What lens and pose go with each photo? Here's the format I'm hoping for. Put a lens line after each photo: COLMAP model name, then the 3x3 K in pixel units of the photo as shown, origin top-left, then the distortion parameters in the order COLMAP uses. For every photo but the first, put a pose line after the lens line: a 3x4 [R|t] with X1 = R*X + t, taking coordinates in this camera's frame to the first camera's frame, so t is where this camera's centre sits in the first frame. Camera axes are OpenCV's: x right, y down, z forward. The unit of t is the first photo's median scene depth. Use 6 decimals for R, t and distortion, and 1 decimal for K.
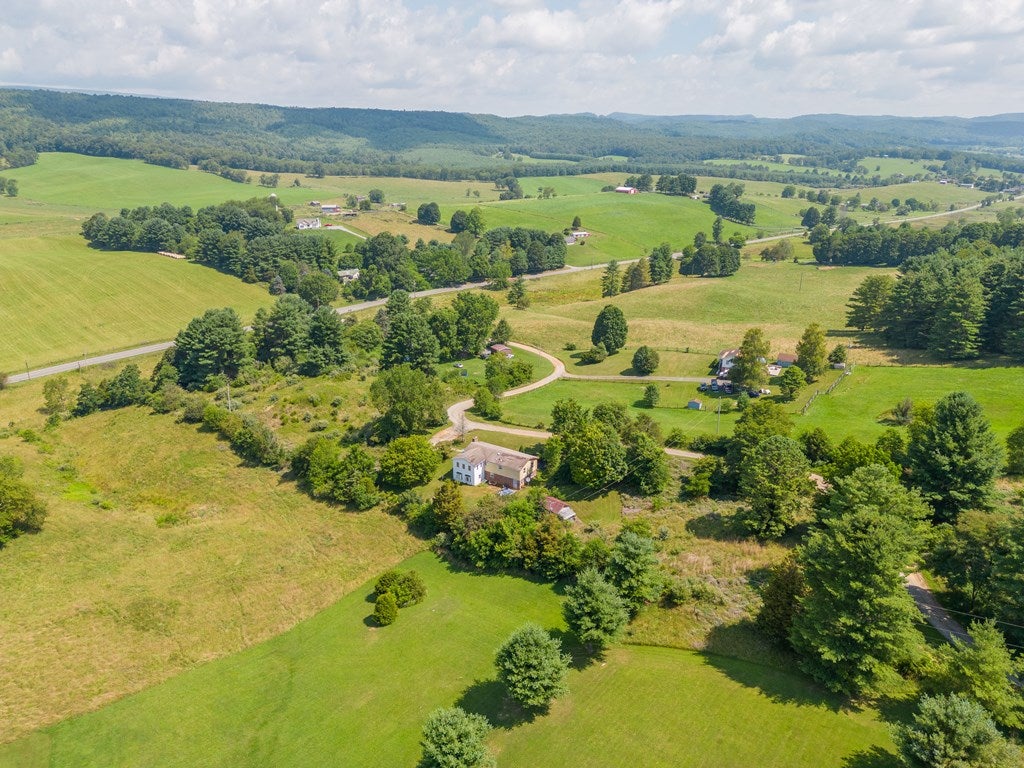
lens RADIAL K [[750.0, 0, 512.0], [0, 750.0, 384.0], [0, 0, 1]] dist [0.062748, -0.006774]
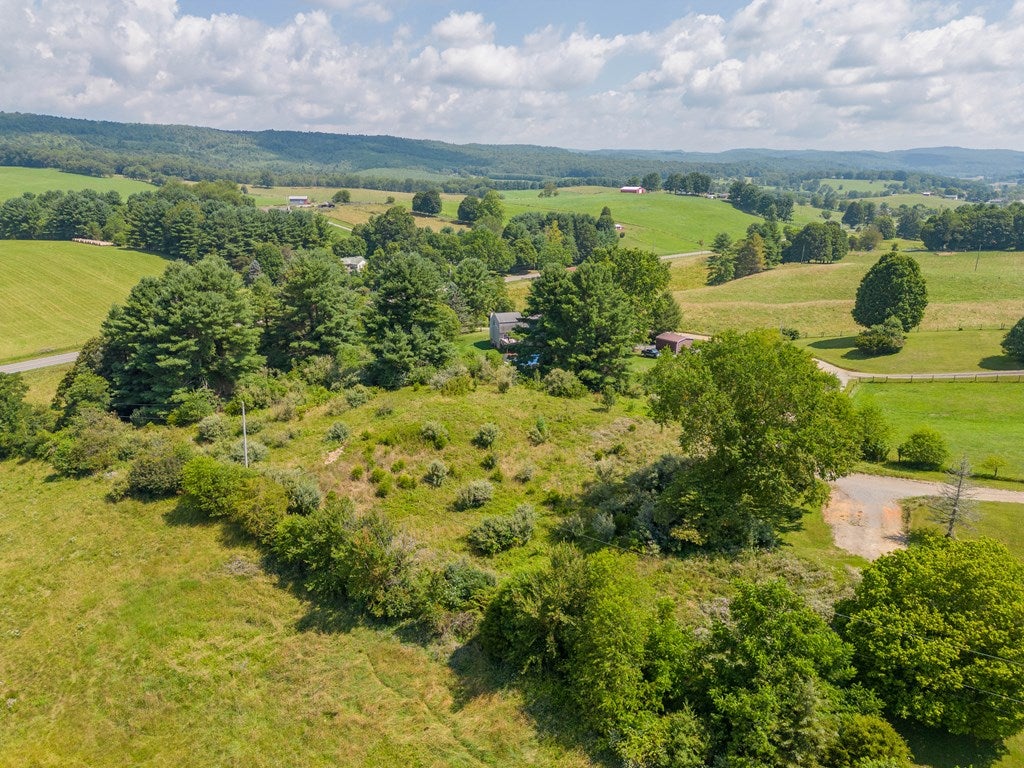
lens RADIAL K [[706.8, 0, 512.0], [0, 706.8, 384.0], [0, 0, 1]] dist [0.071987, -0.066142]
pose [[0.993808, -0.025985, 0.108027, -0.232976], [0.030827, 0.998582, -0.043396, 0.009985], [-0.106747, 0.046458, 0.993200, 0.513782]]
